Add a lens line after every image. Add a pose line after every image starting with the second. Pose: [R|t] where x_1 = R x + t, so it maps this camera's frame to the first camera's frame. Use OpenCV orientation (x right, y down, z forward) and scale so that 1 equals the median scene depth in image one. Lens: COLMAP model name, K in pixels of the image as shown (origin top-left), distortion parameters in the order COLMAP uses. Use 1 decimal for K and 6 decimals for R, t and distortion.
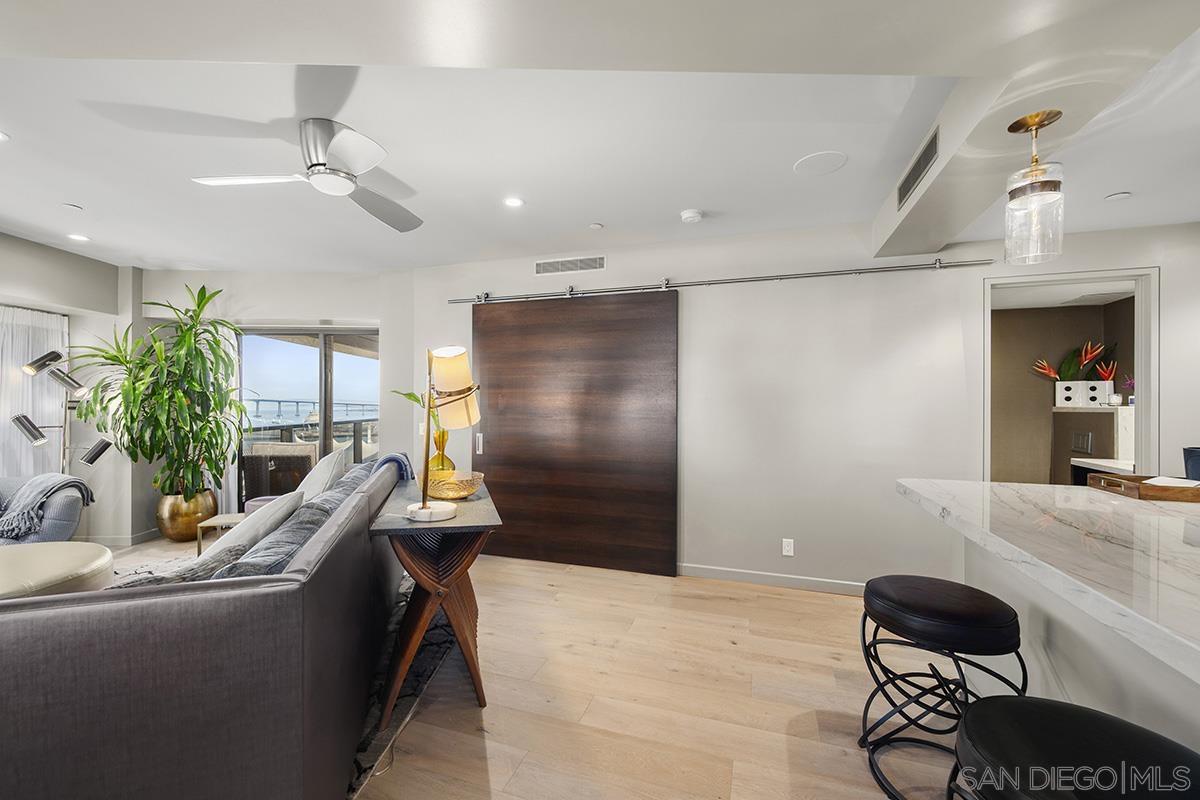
lens RADIAL K [[483.0, 0, 601.1], [0, 483.0, 404.6], [0, 0, 1]] dist [0.001877, 0.000550]
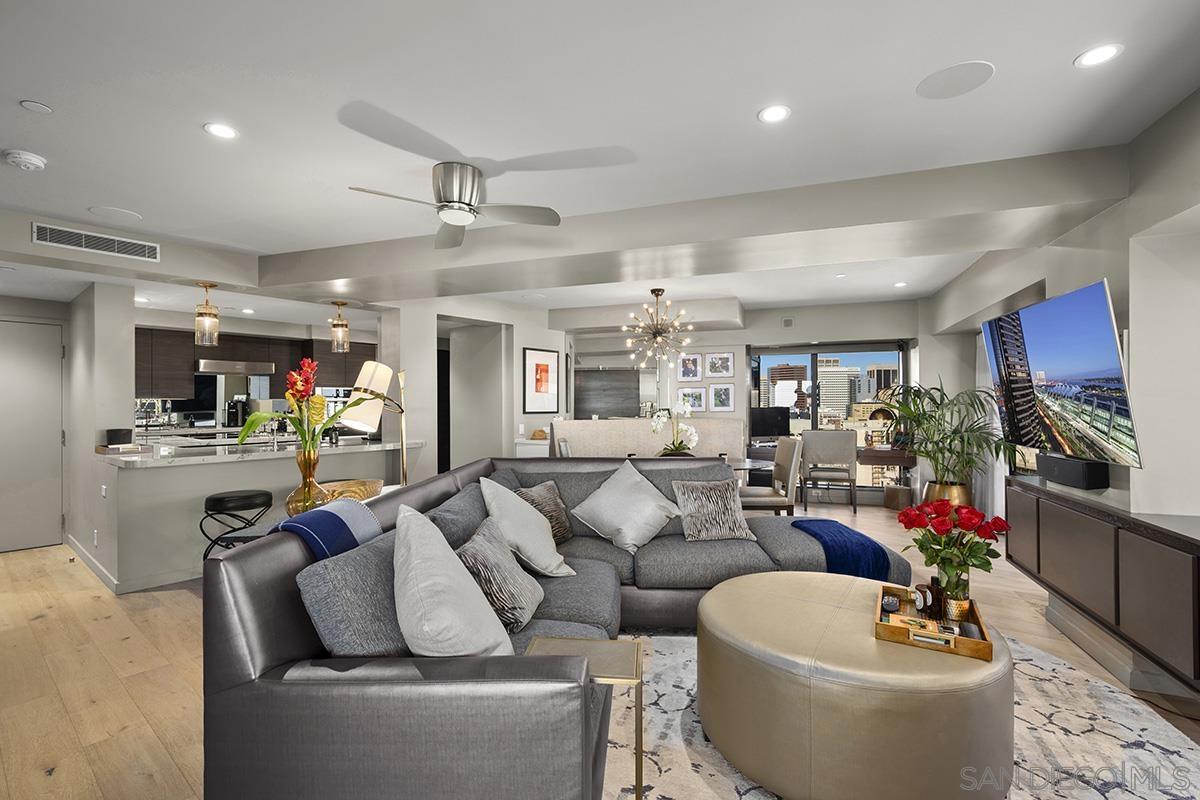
lens RADIAL K [[548.0, 0, 600.0], [0, 548.0, 400.0], [0, 0, 1]] dist [-0.000634, 0.000135]
pose [[-0.933721, 0.003329, 0.357985, -0.689987], [0.002509, 0.999993, -0.002754, -0.011434], [-0.357992, -0.001673, -0.933723, 1.084917]]
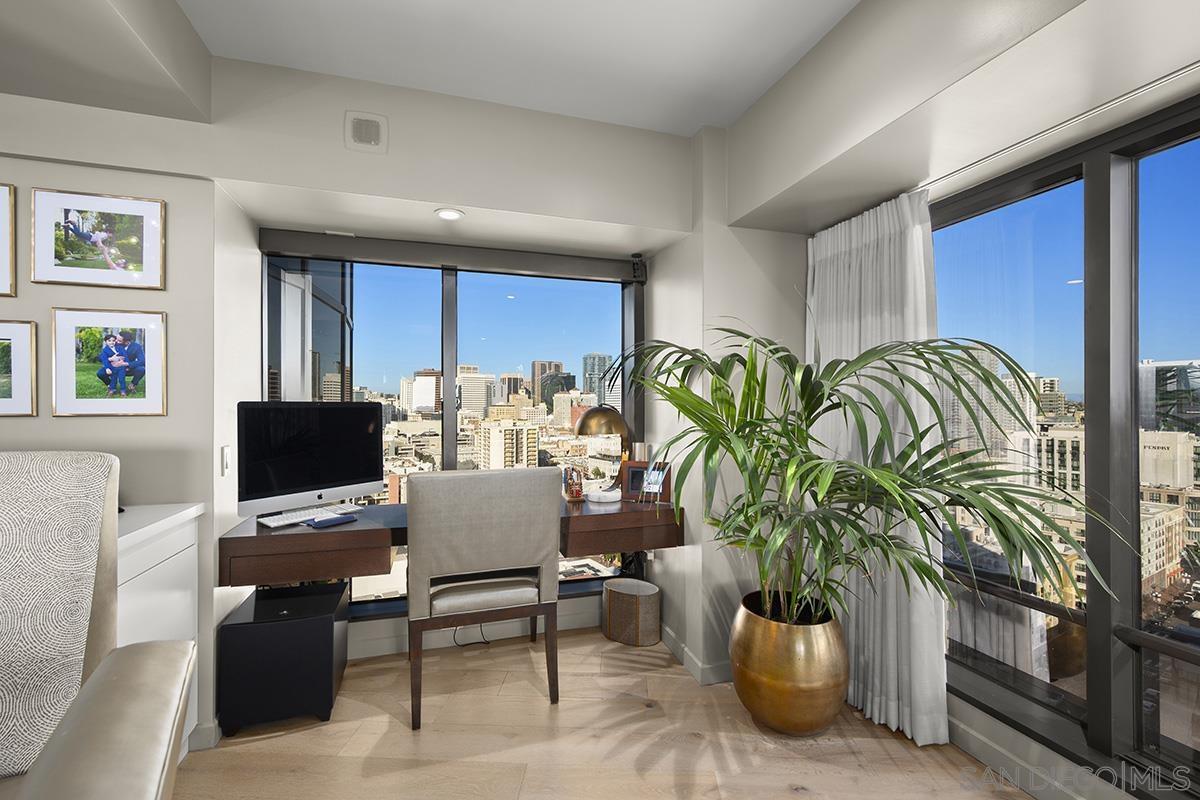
lens RADIAL K [[509.8, 0, 598.5], [0, 509.8, 405.4], [0, 0, 1]] dist [0.000760, 0.000113]
pose [[-0.961589, -0.006768, -0.274410, -0.708257], [-0.007498, 0.999971, 0.001610, 0.008610], [0.274391, 0.003606, -0.961611, -0.121355]]
